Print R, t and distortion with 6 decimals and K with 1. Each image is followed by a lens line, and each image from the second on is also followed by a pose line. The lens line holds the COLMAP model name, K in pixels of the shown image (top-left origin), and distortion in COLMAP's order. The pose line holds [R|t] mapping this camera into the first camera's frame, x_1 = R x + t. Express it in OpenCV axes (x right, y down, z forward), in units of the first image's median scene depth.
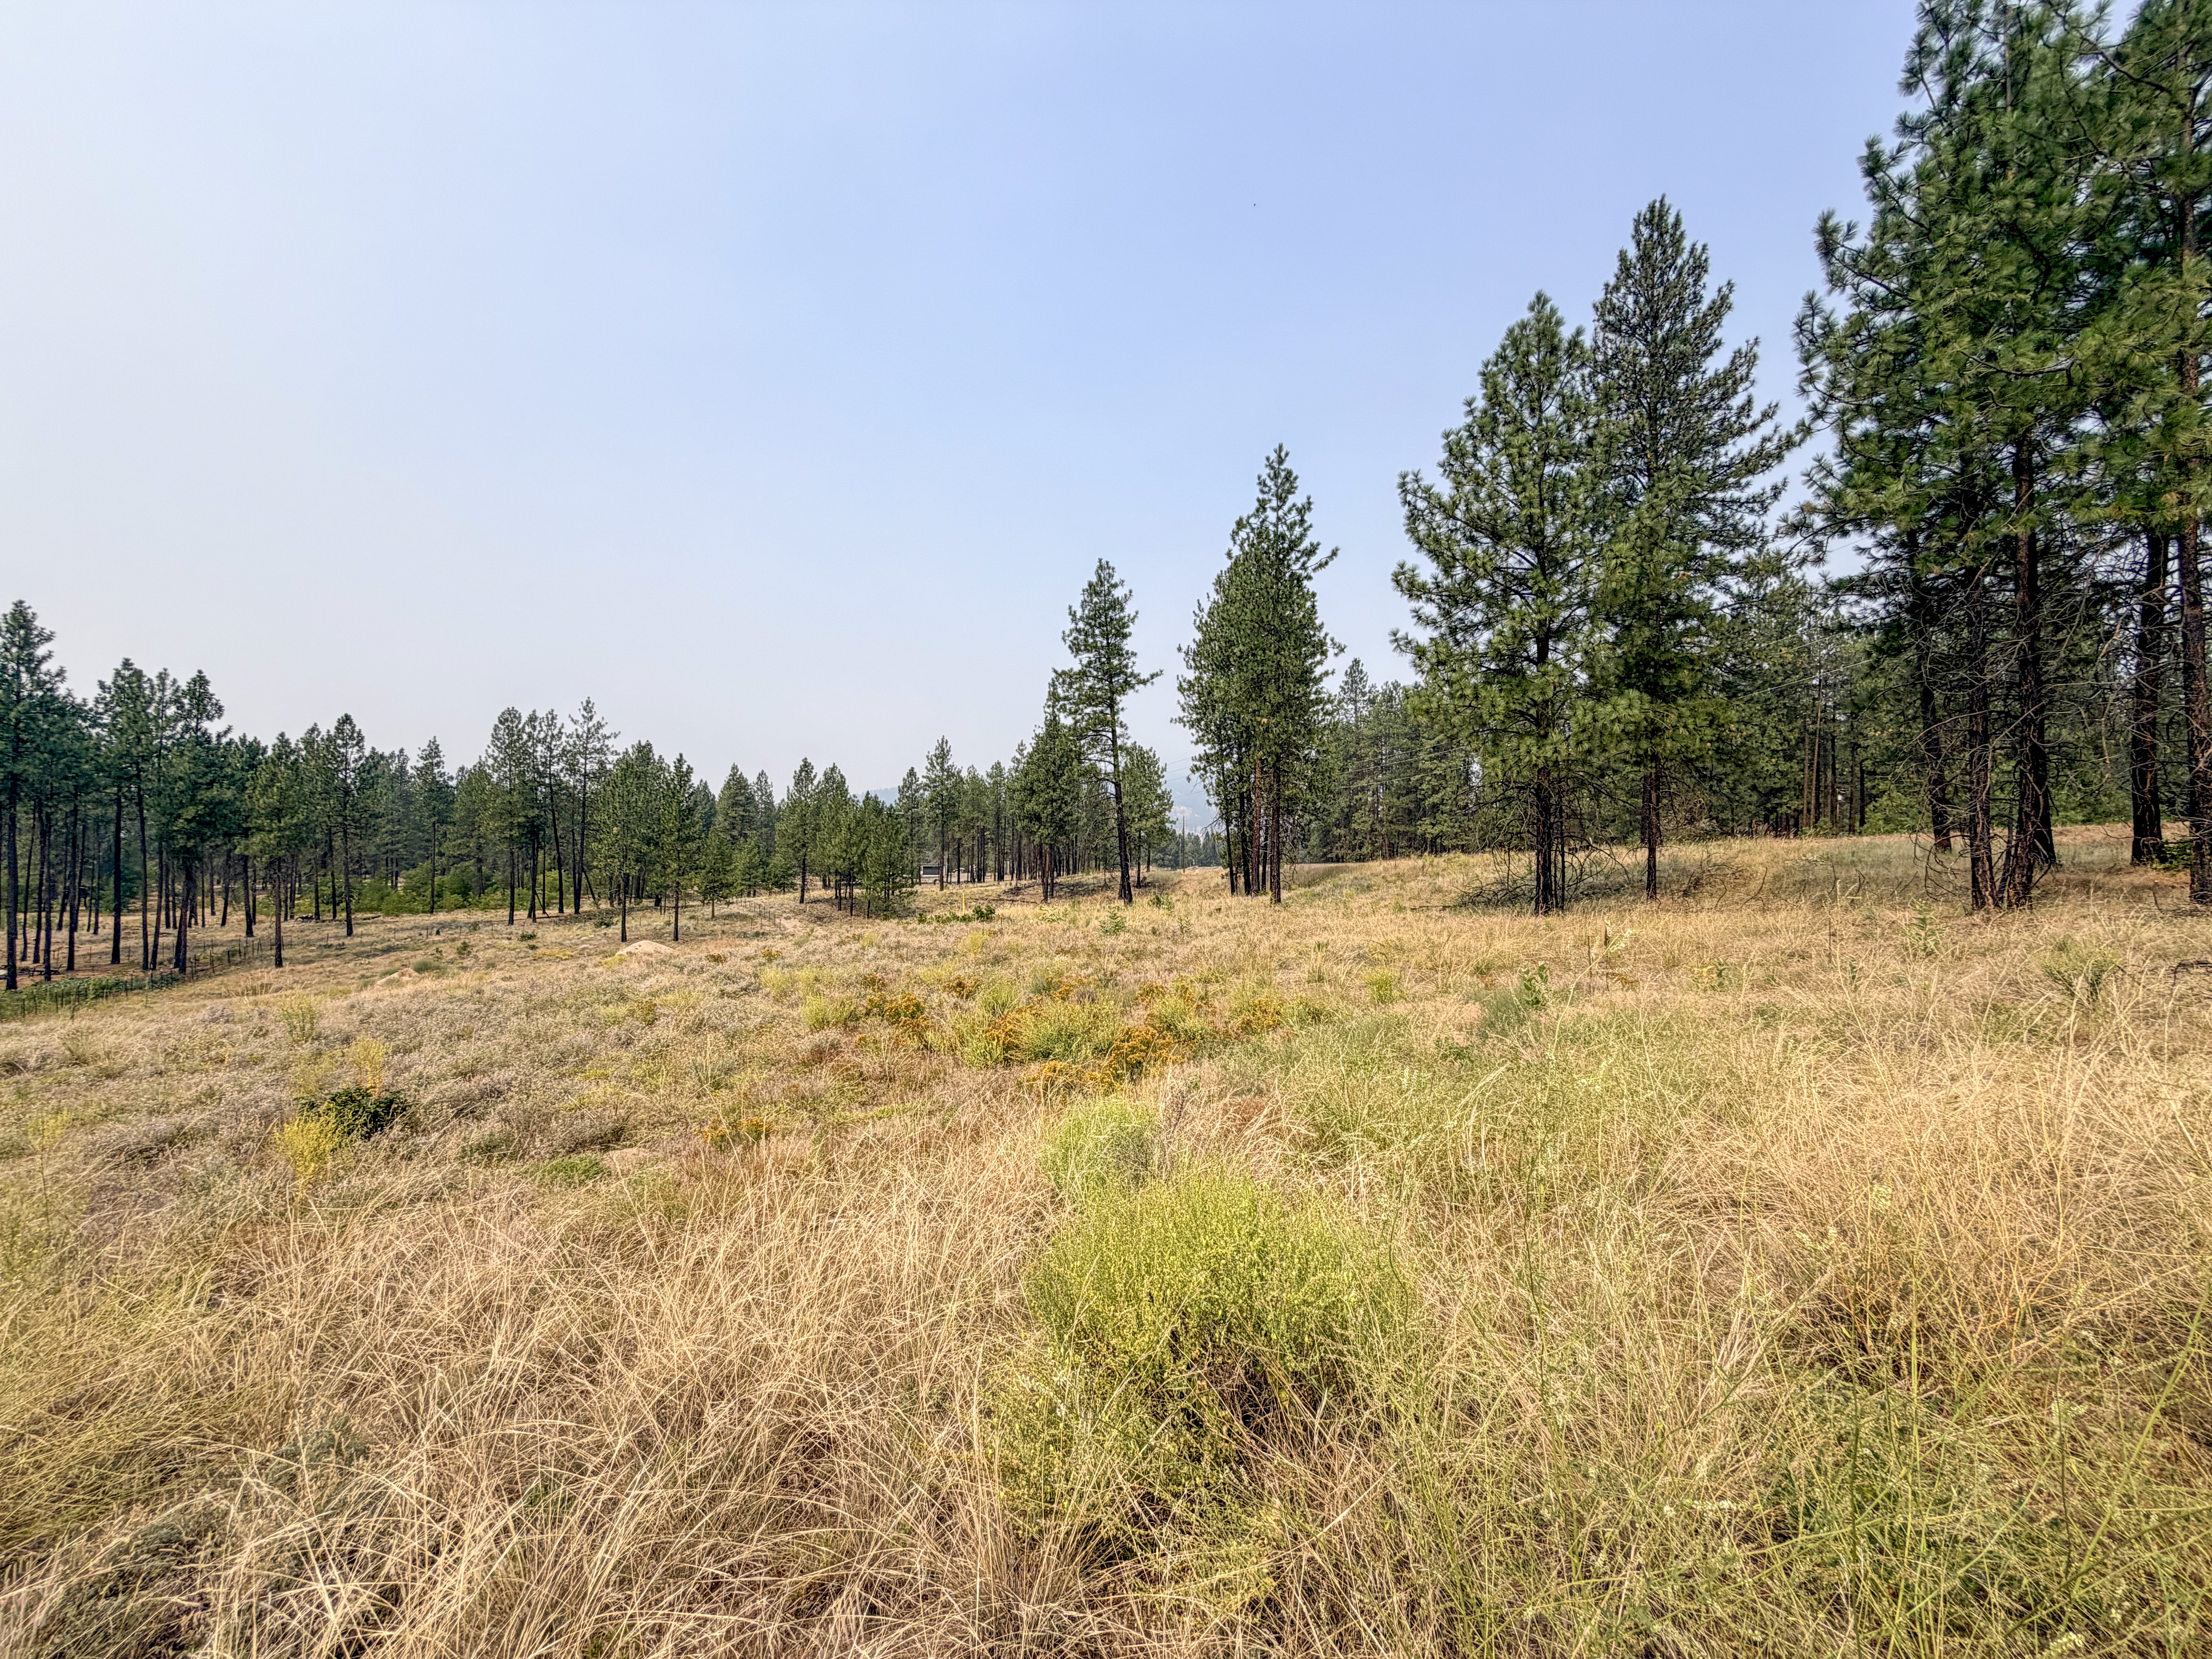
lens RADIAL K [[880.1, 0, 1099.5], [0, 880.1, 832.3], [0, 0, 1]] dist [-0.001588, 0.000345]
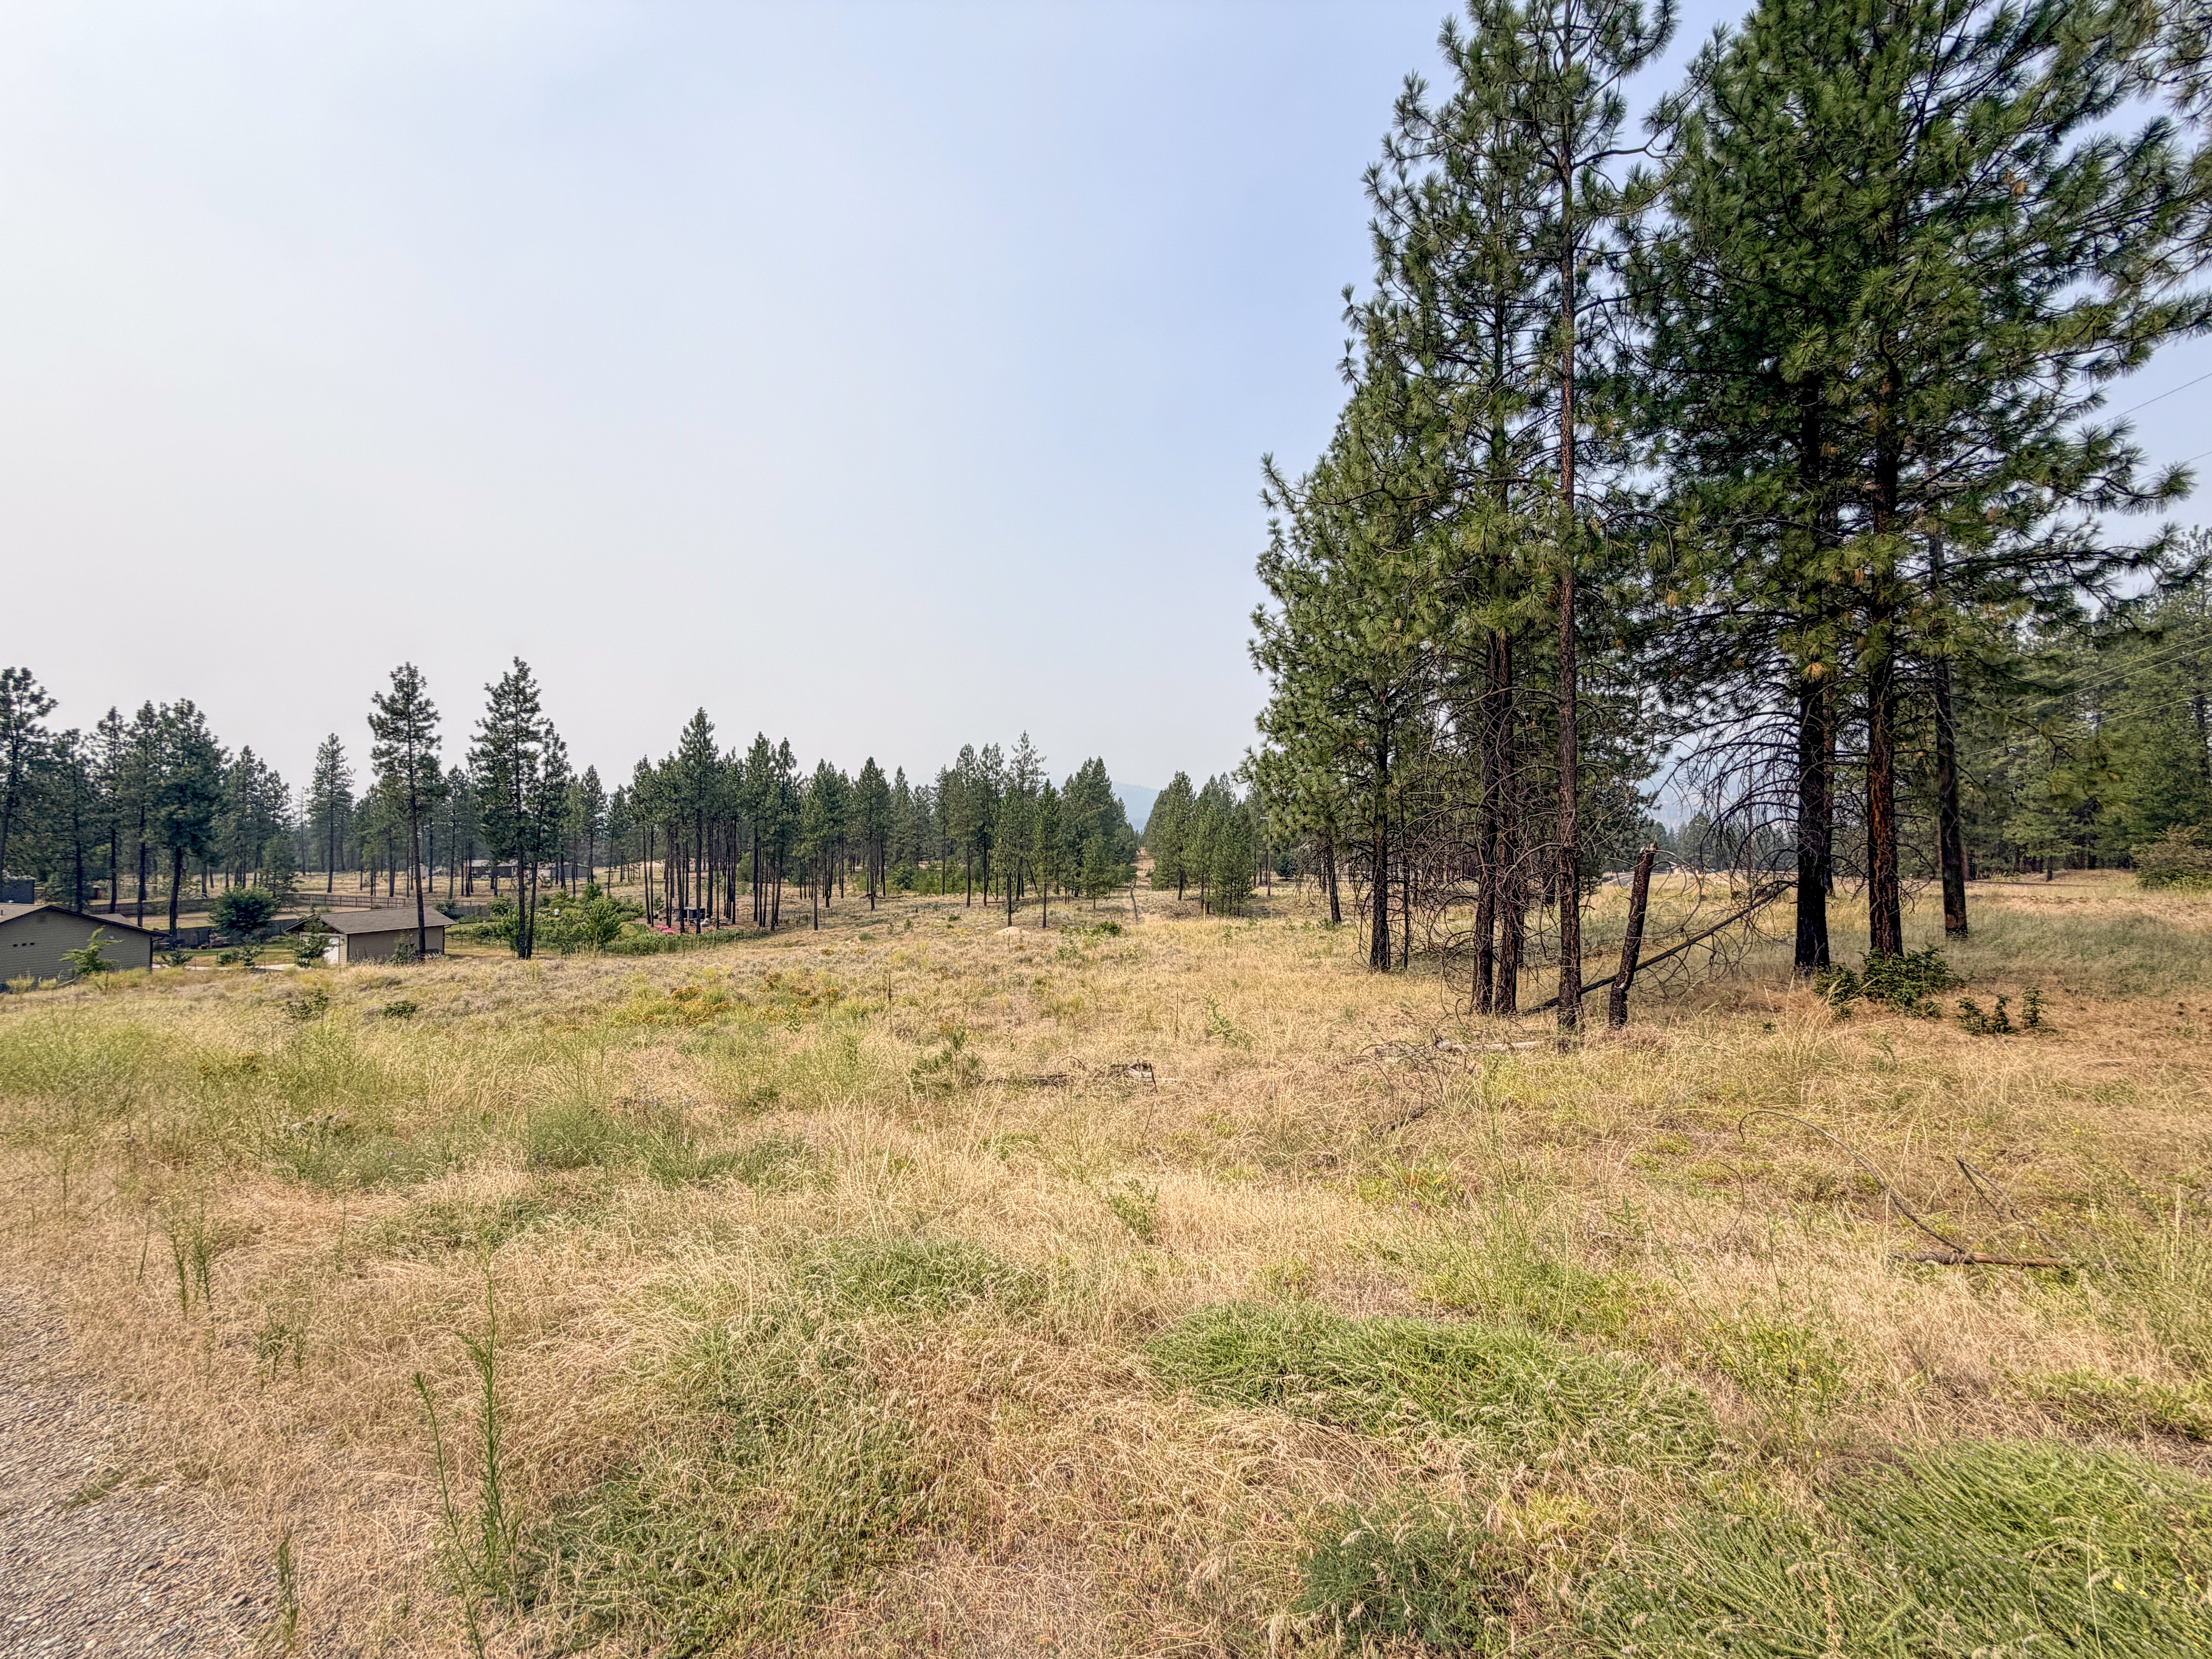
lens RADIAL K [[880.1, 0, 1098.7], [0, 880.1, 827.8], [0, 0, 1]] dist [-0.001588, 0.000345]
pose [[0.834249, 0.001991, -0.551384, 0.853522], [0.002415, 0.999971, 0.007265, -0.089513], [0.551382, -0.007392, 0.834220, -0.017815]]
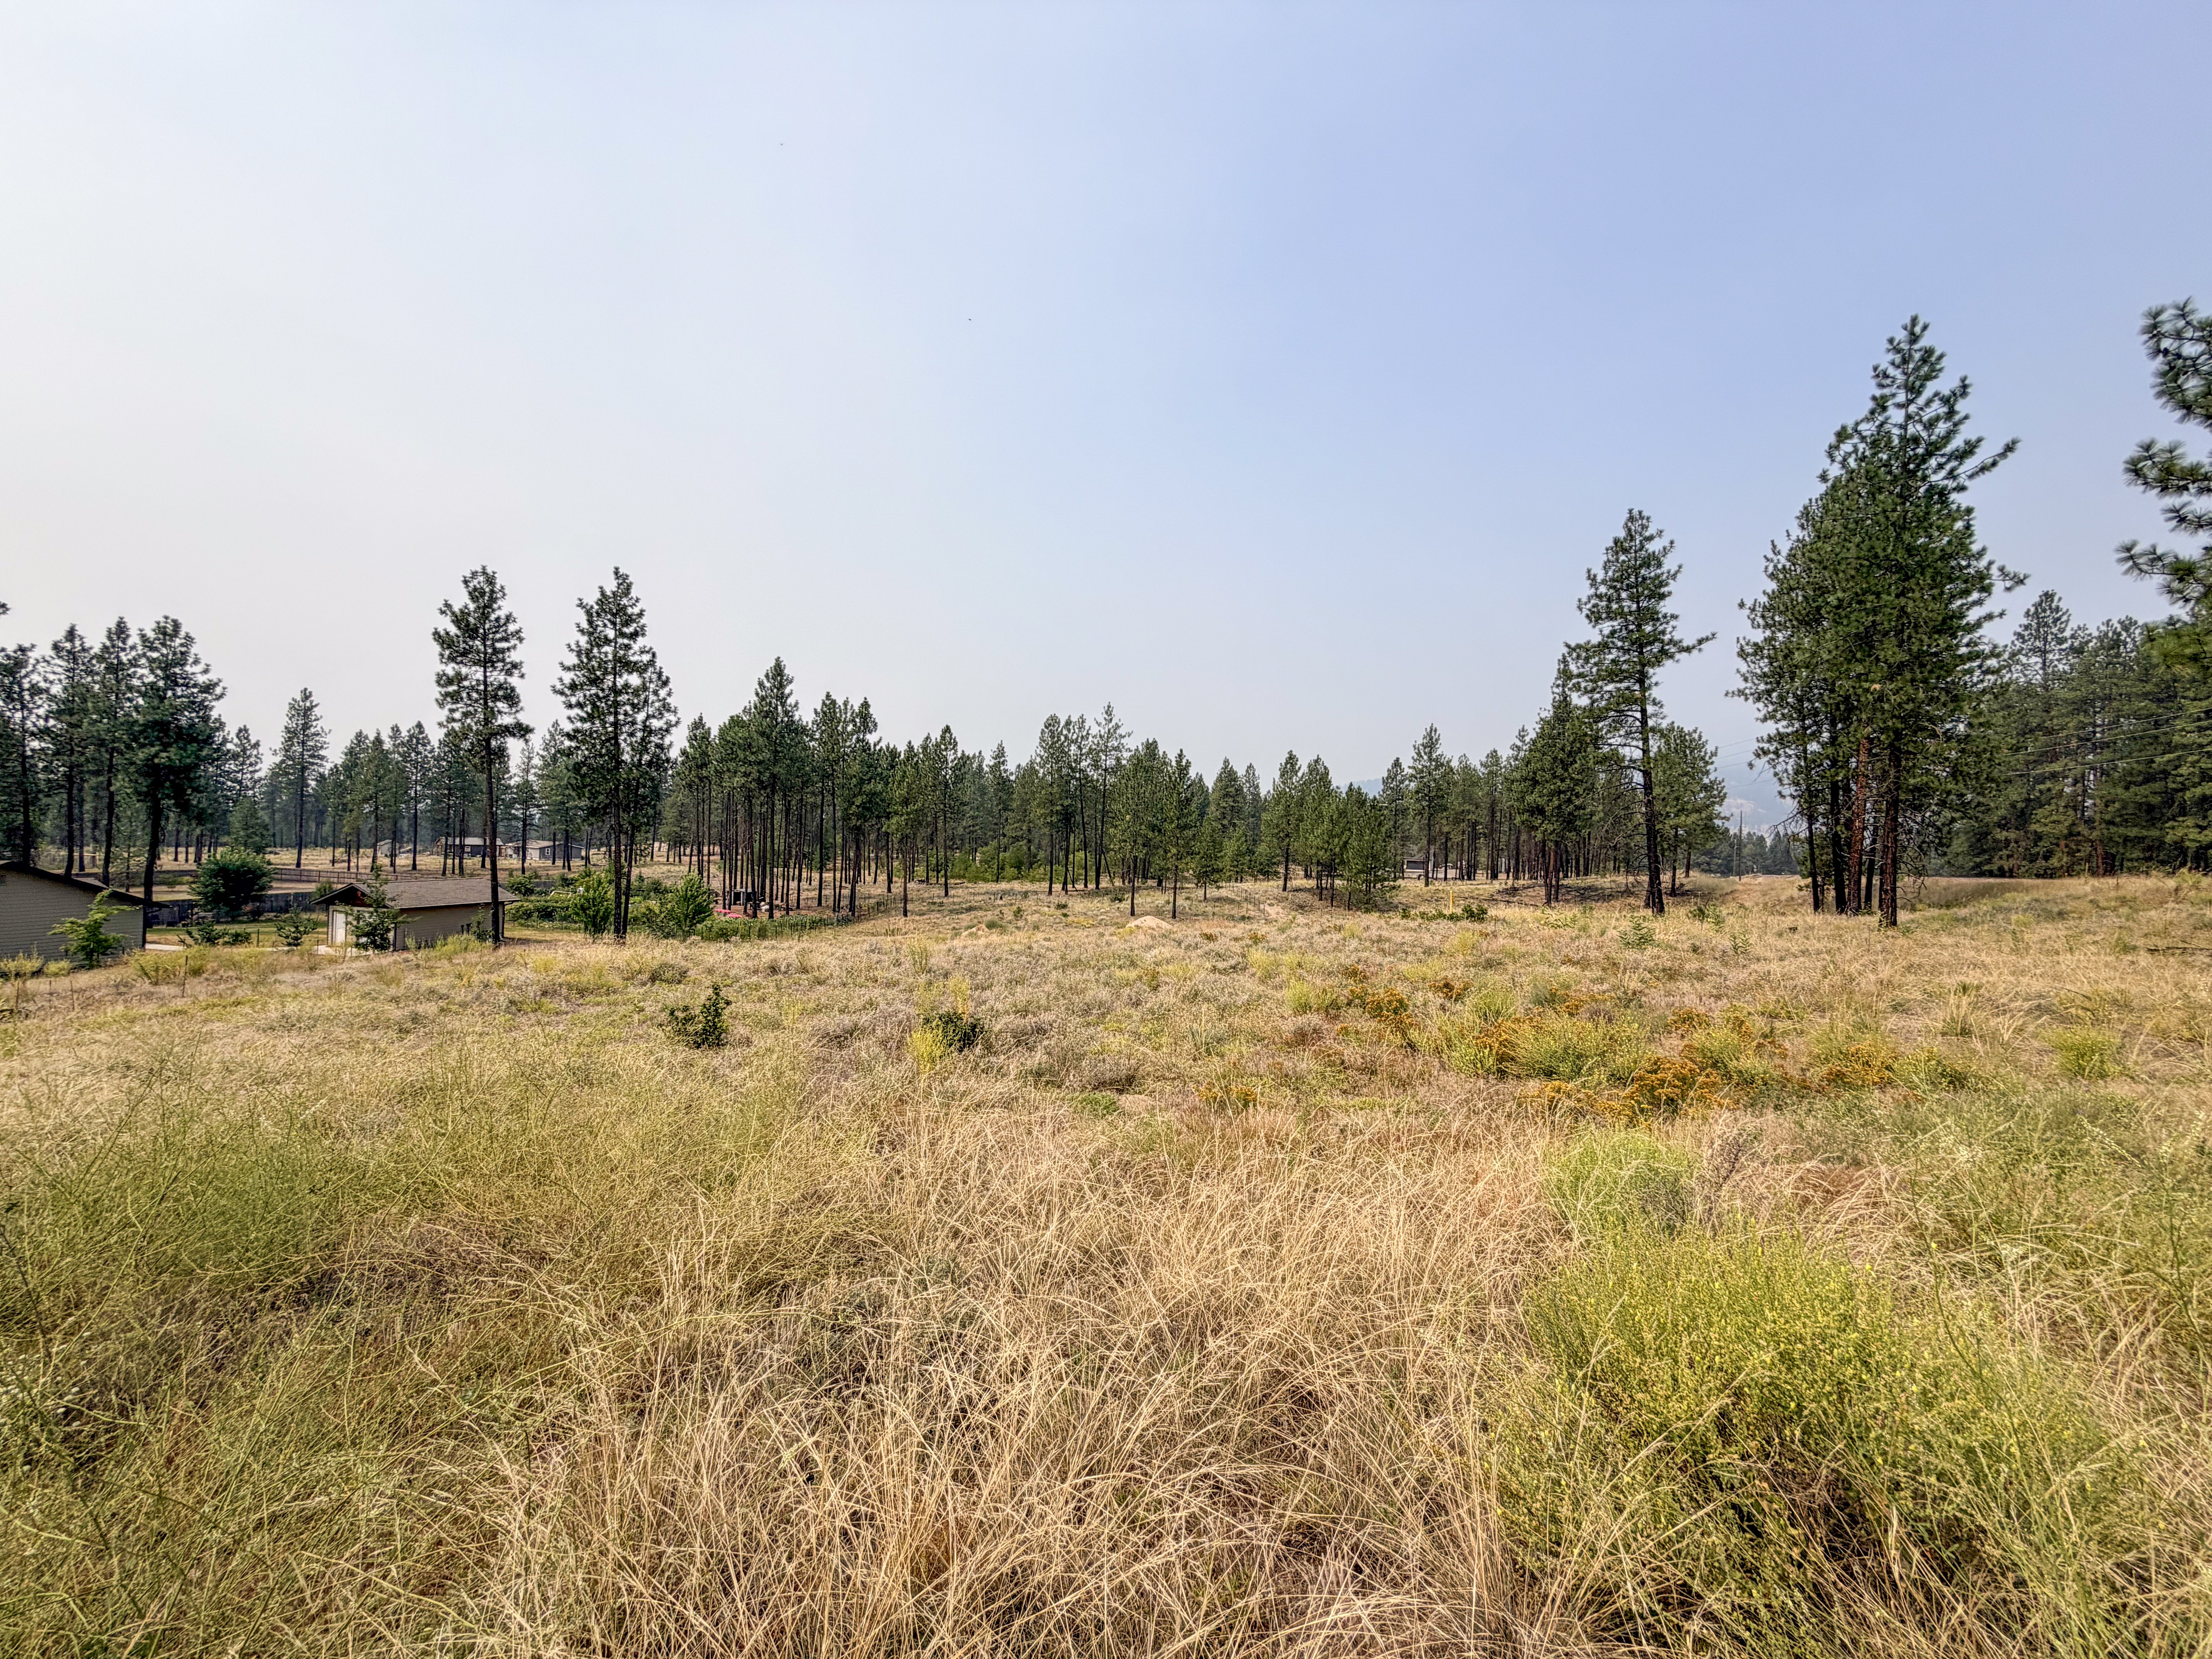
lens RADIAL K [[880.1, 0, 1097.8], [0, 880.1, 831.8], [0, 0, 1]] dist [-0.001588, 0.000345]
pose [[0.859525, 0.022788, -0.510585, -0.001542], [-0.018095, 0.999736, 0.014158, 0.000772], [0.510773, -0.002930, 0.859711, -0.004193]]
